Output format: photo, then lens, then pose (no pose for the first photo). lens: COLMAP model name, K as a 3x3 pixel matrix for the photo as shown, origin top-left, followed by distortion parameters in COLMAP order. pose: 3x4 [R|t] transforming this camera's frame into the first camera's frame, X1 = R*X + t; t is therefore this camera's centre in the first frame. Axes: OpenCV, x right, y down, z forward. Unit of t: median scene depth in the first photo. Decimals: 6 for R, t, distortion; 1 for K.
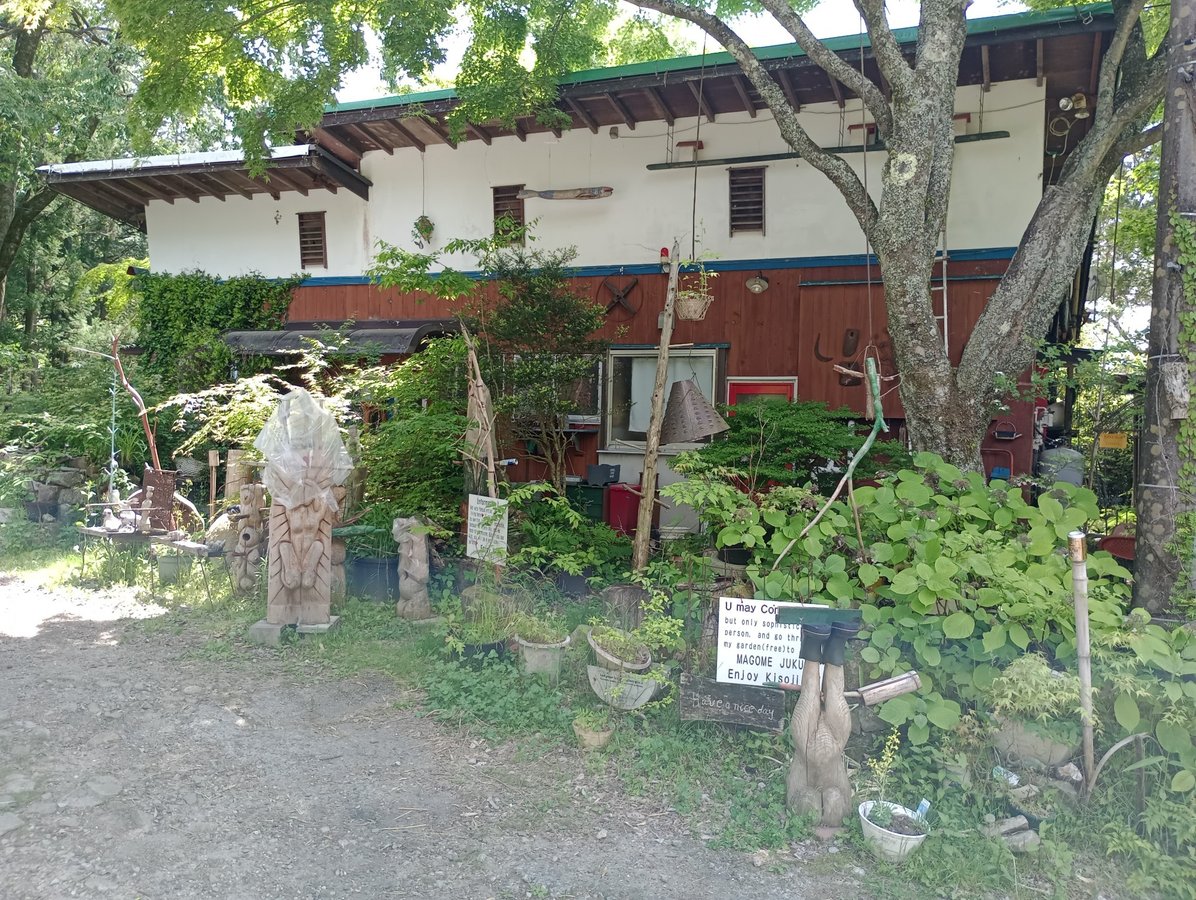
lens RADIAL K [[972.6, 0, 598.0], [0, 972.6, 450.0], [0, 0, 1]] dist [-0.004588, 0.000117]
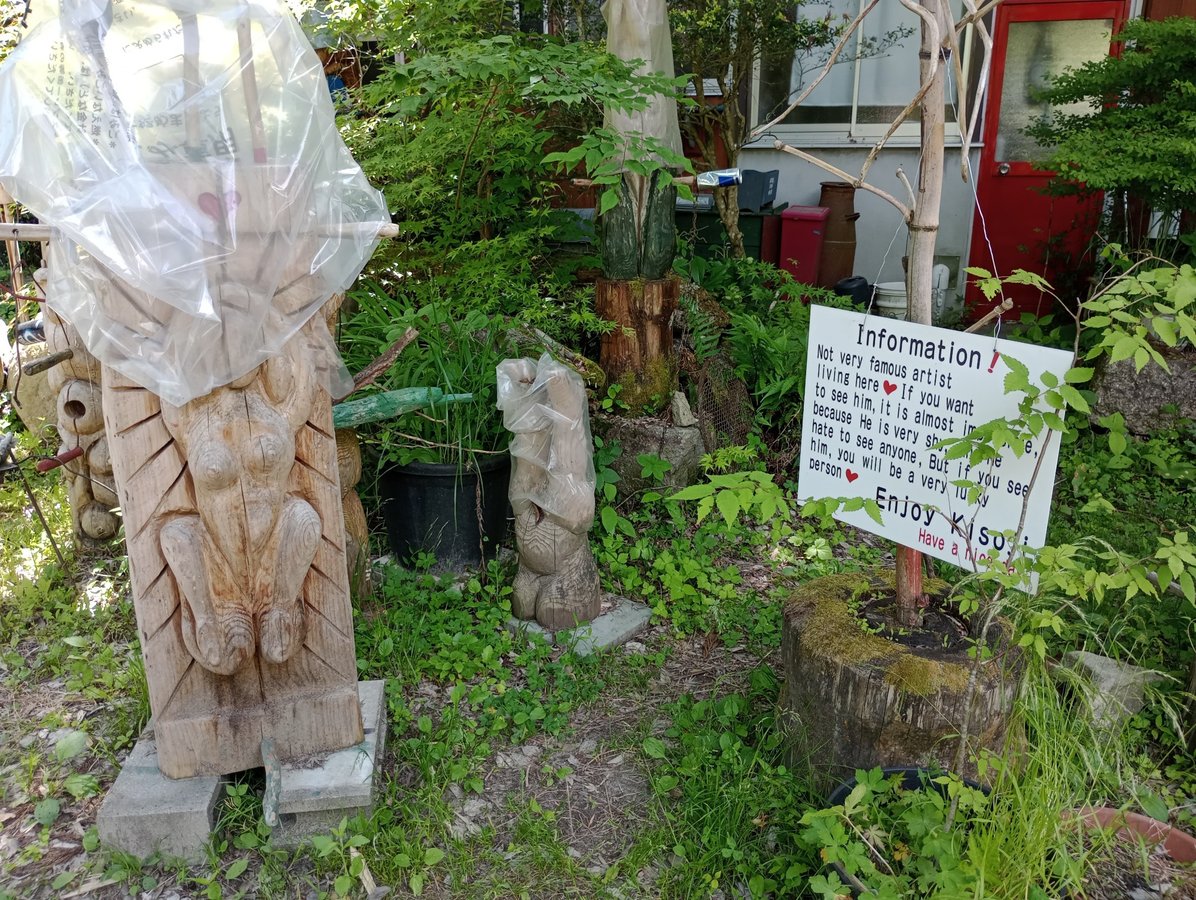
lens RADIAL K [[972.6, 0, 598.0], [0, 972.6, 450.0], [0, 0, 1]] dist [-0.004588, 0.000117]
pose [[0.995743, -0.056988, 0.072450, -0.220541], [0.033017, 0.954341, 0.296890, -0.001064], [-0.086061, -0.293233, 0.952159, 0.726925]]
